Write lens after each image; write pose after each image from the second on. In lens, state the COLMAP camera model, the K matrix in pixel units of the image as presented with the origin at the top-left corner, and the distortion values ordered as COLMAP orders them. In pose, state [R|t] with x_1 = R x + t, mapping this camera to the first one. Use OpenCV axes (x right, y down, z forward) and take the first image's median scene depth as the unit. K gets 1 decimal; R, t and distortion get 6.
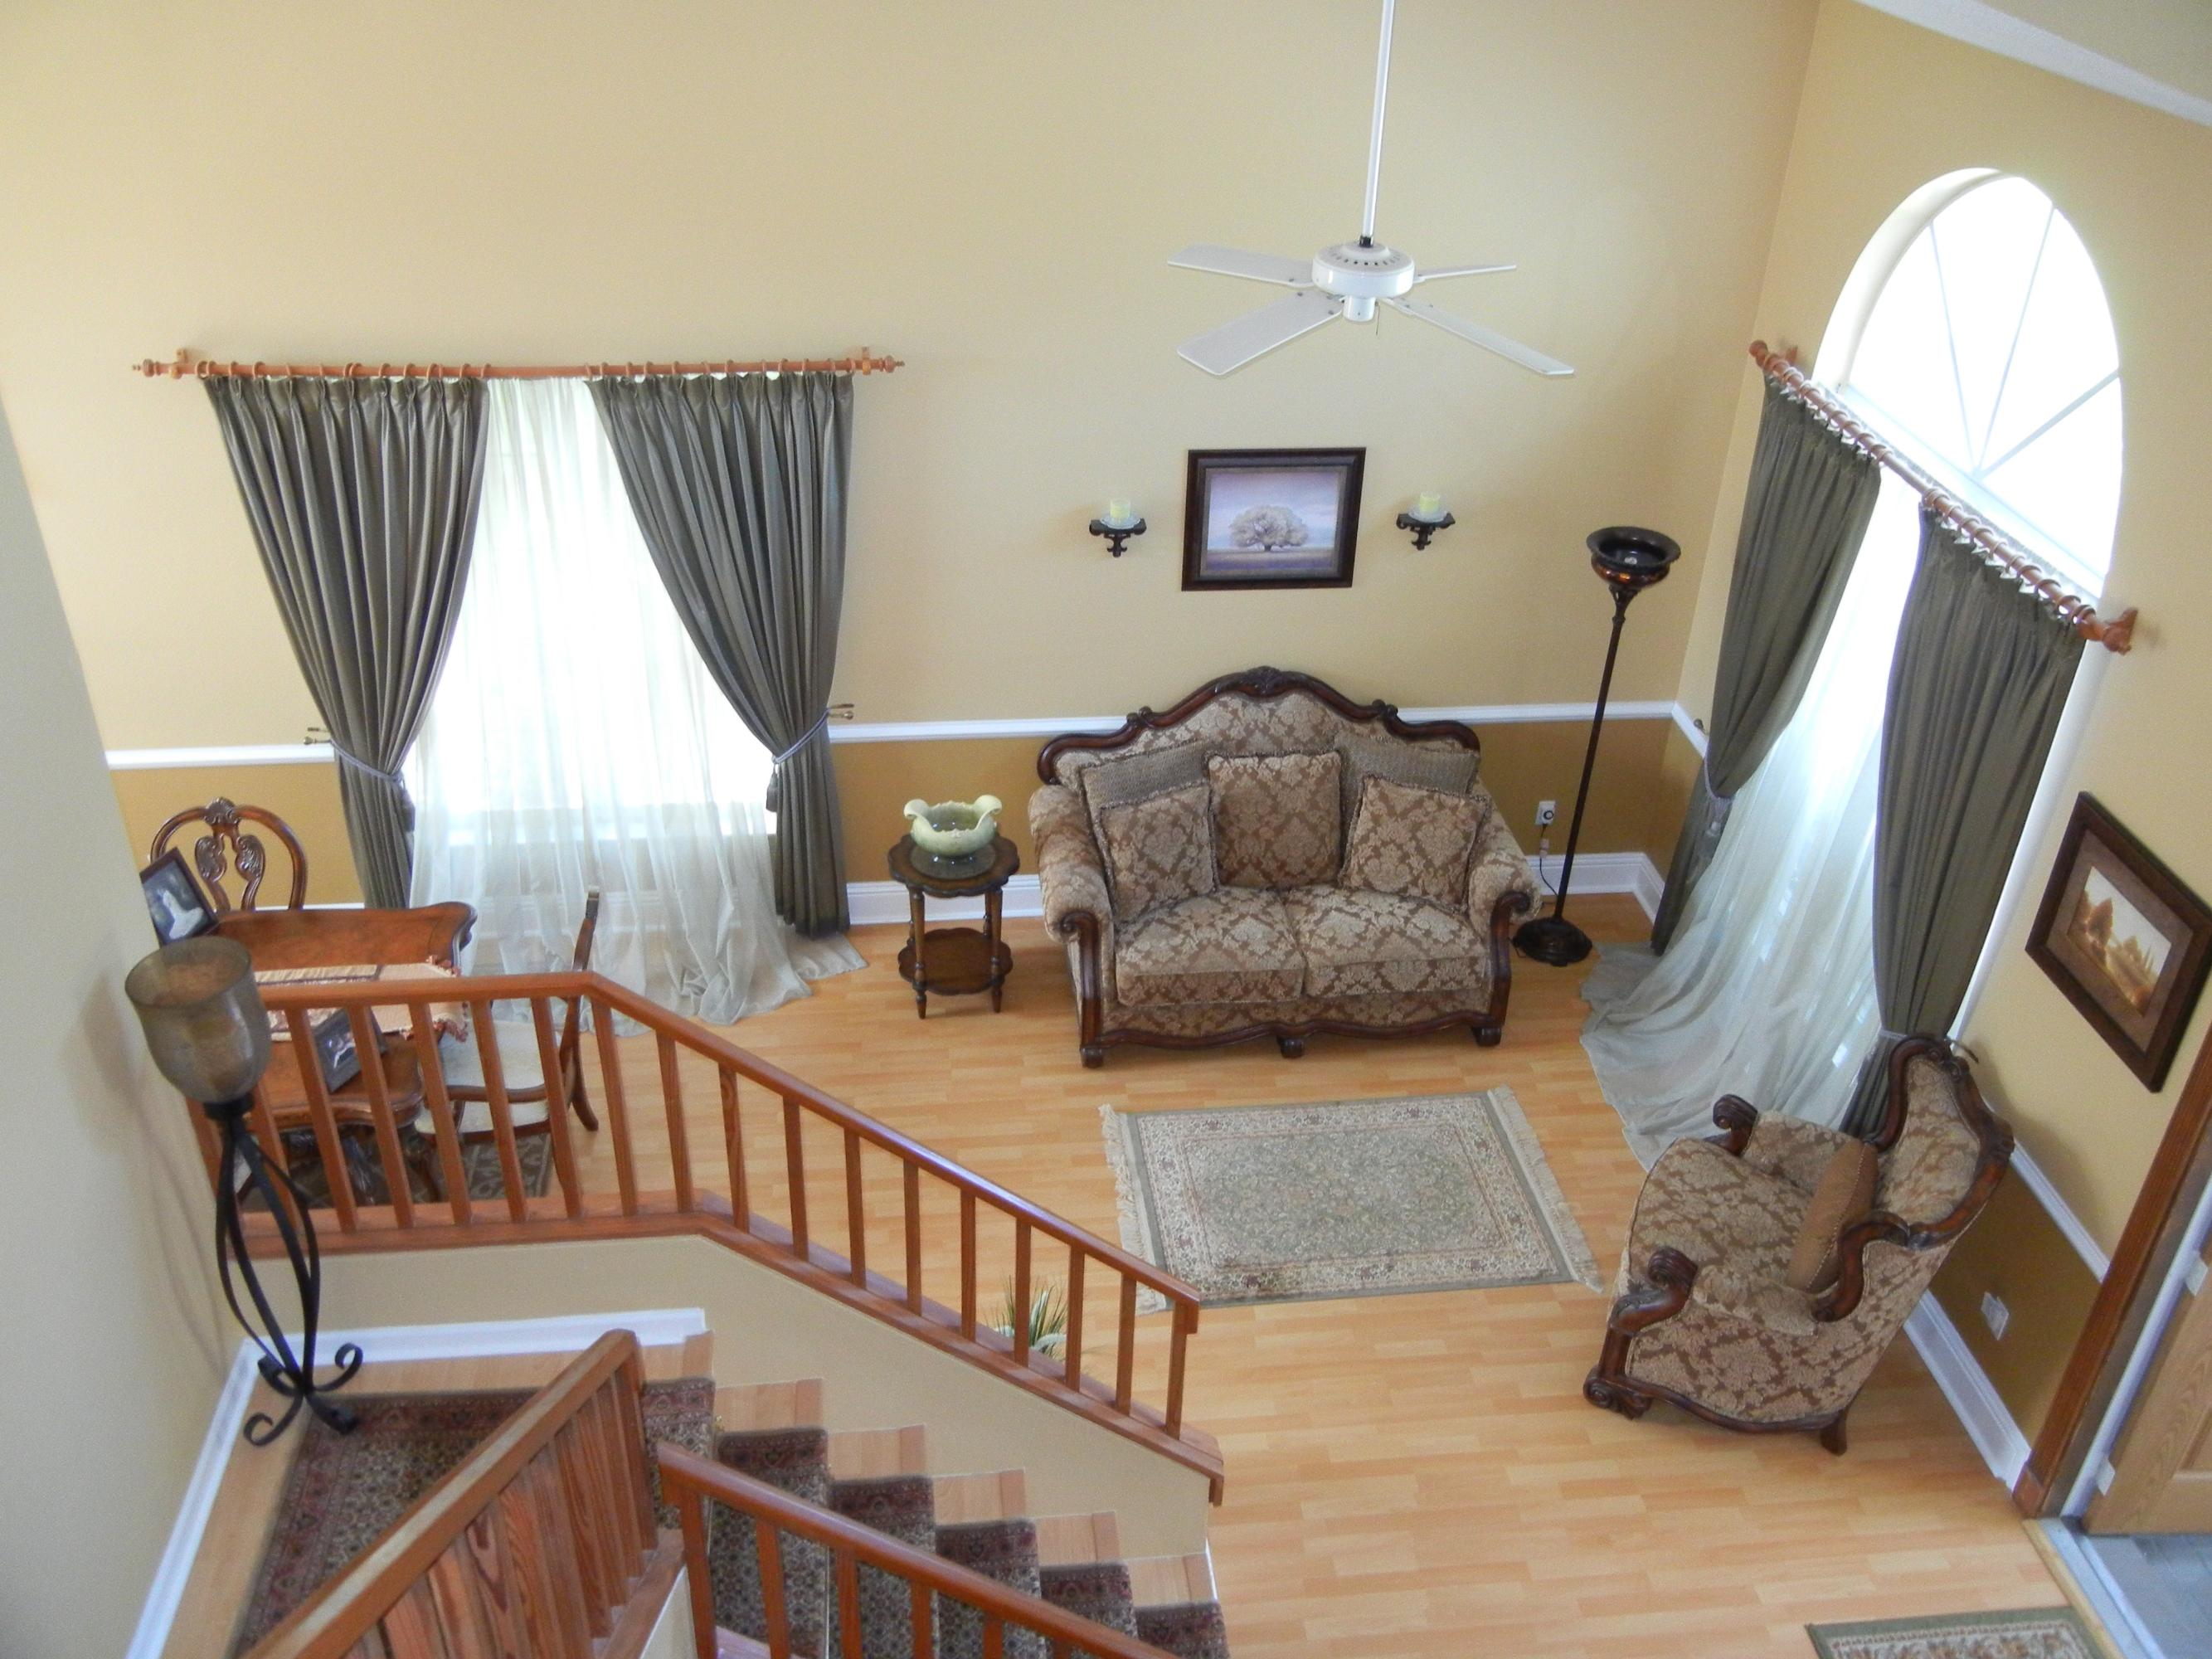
lens RADIAL K [[1878.1, 0, 1104.3], [0, 1878.1, 821.0], [0, 0, 1]] dist [-0.011677, 0.024463]
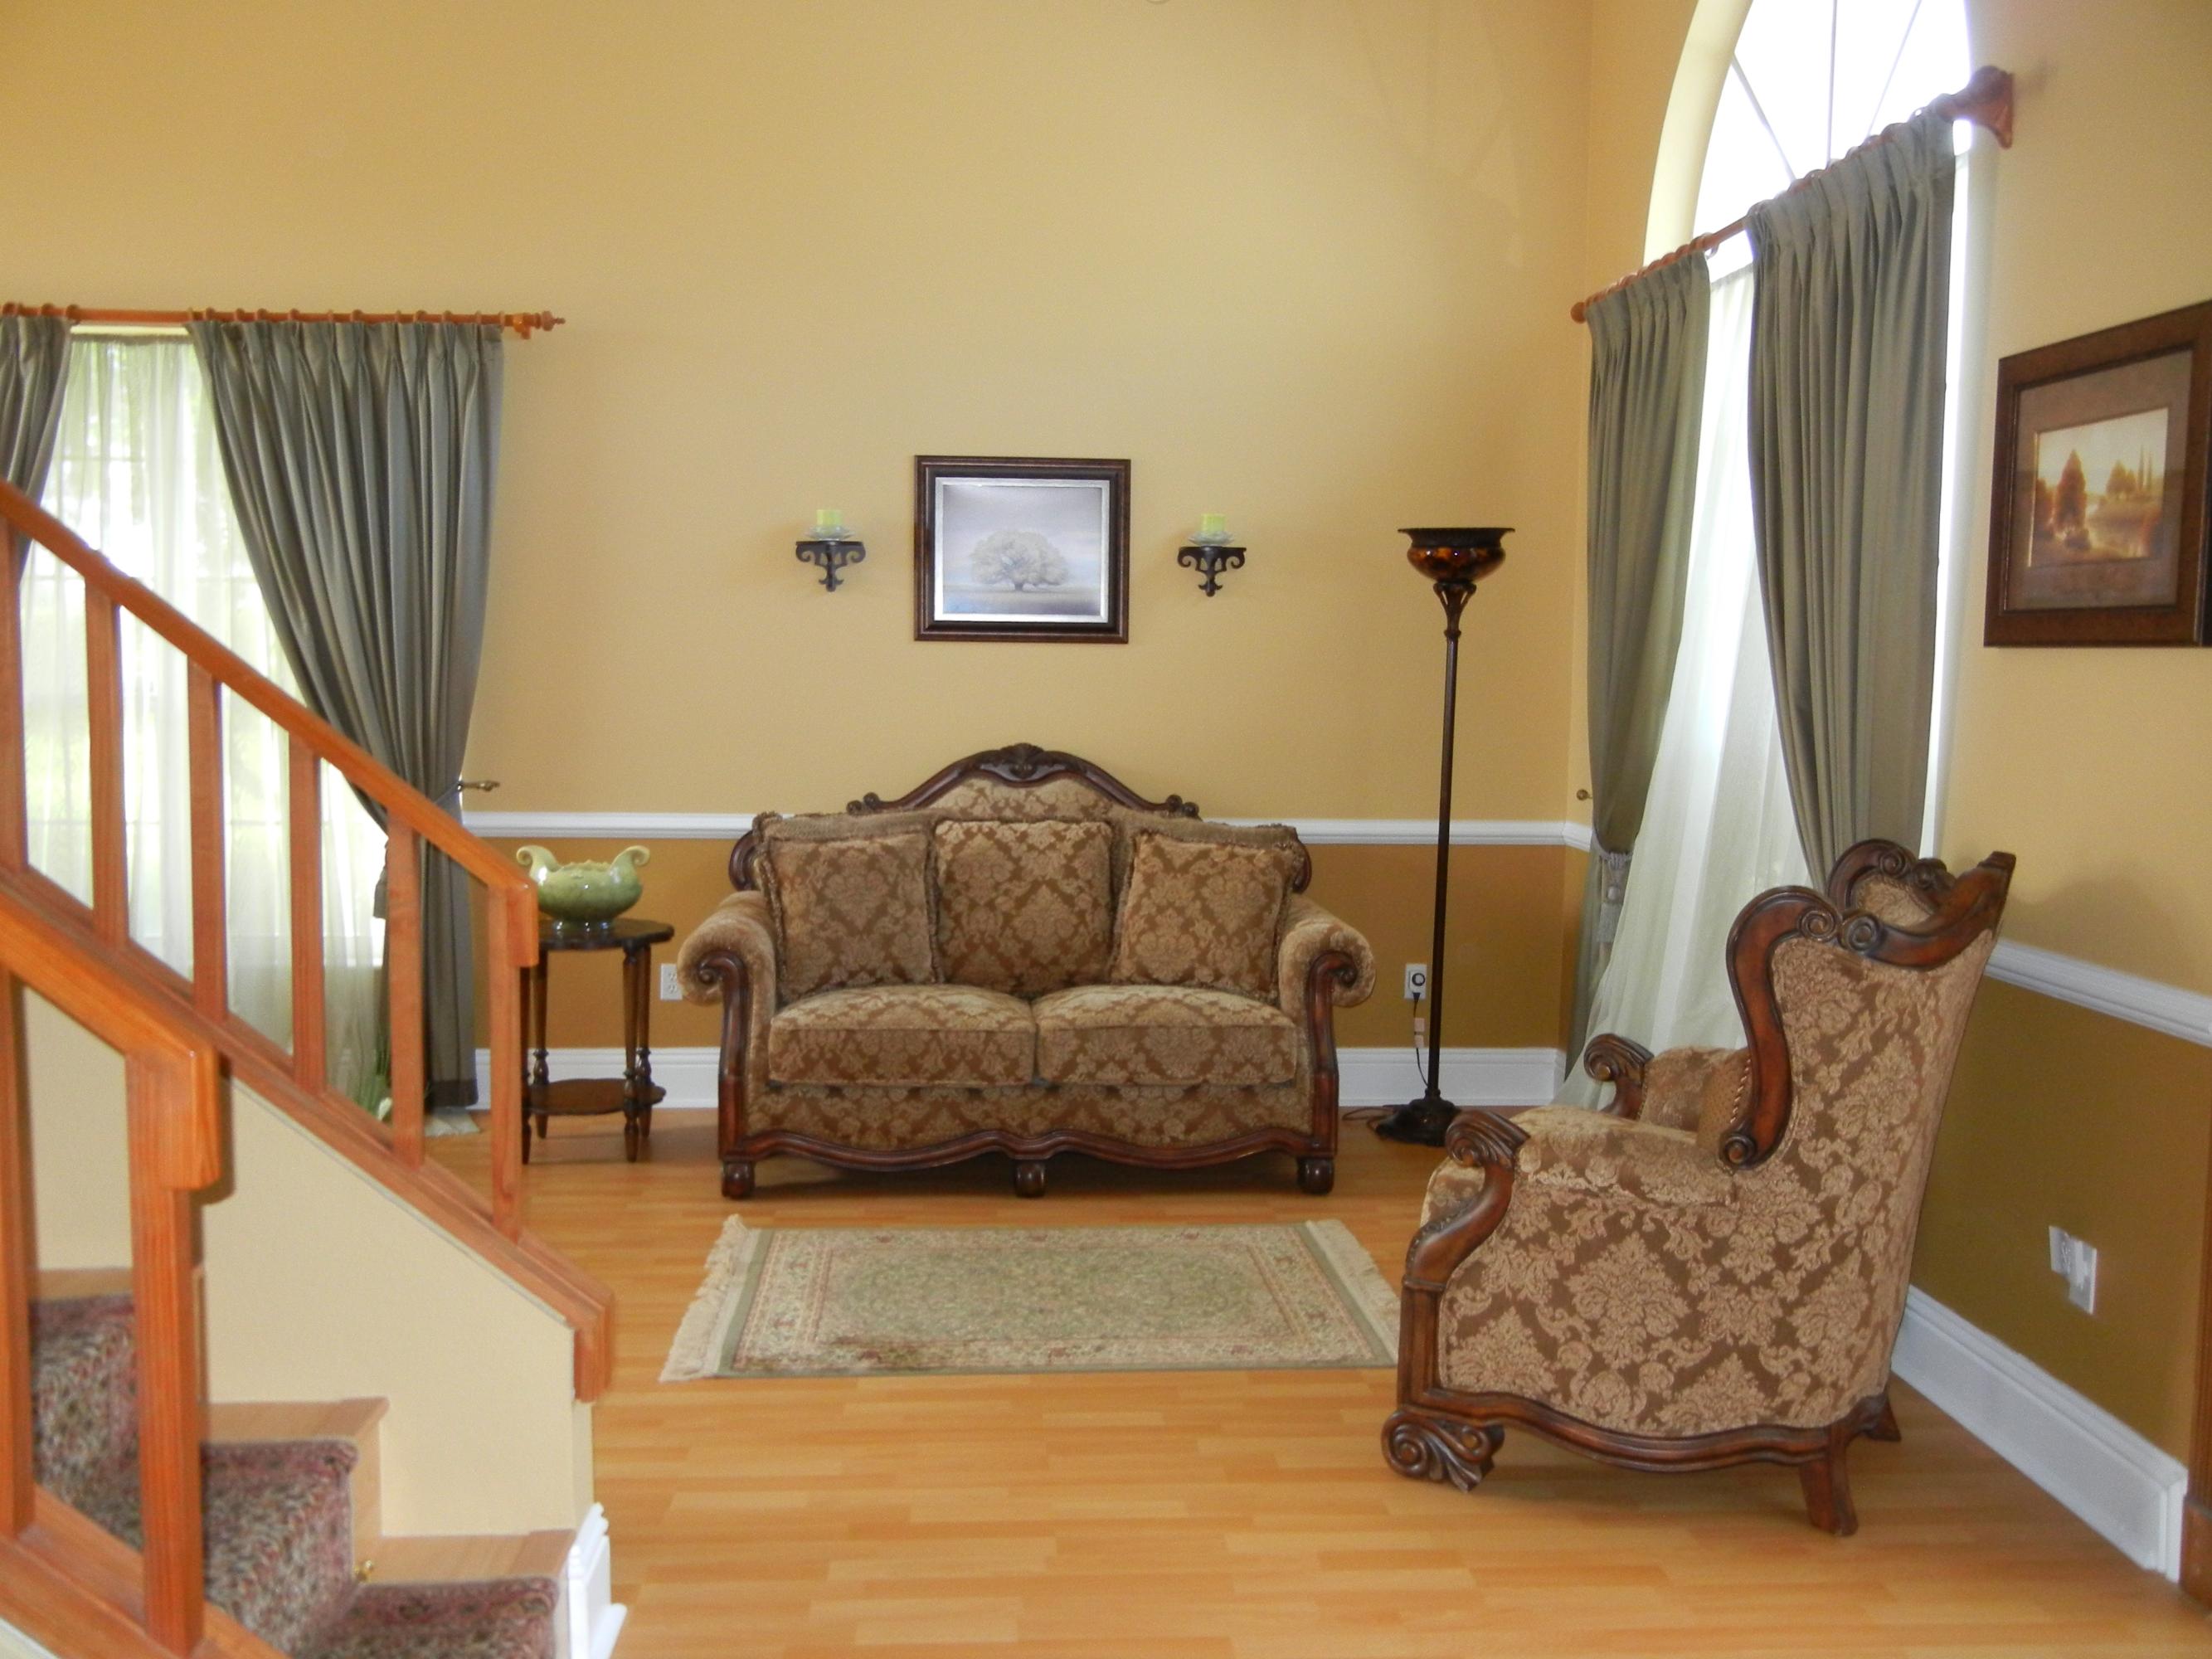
lens RADIAL K [[1878.1, 0, 1102.9], [0, 1878.1, 833.1], [0, 0, 1]] dist [-0.011677, 0.024463]
pose [[0.999106, -0.009662, -0.041158, 0.161744], [-0.009584, 0.896427, -0.443088, 0.322504], [0.041177, 0.443086, 0.895533, 0.331148]]
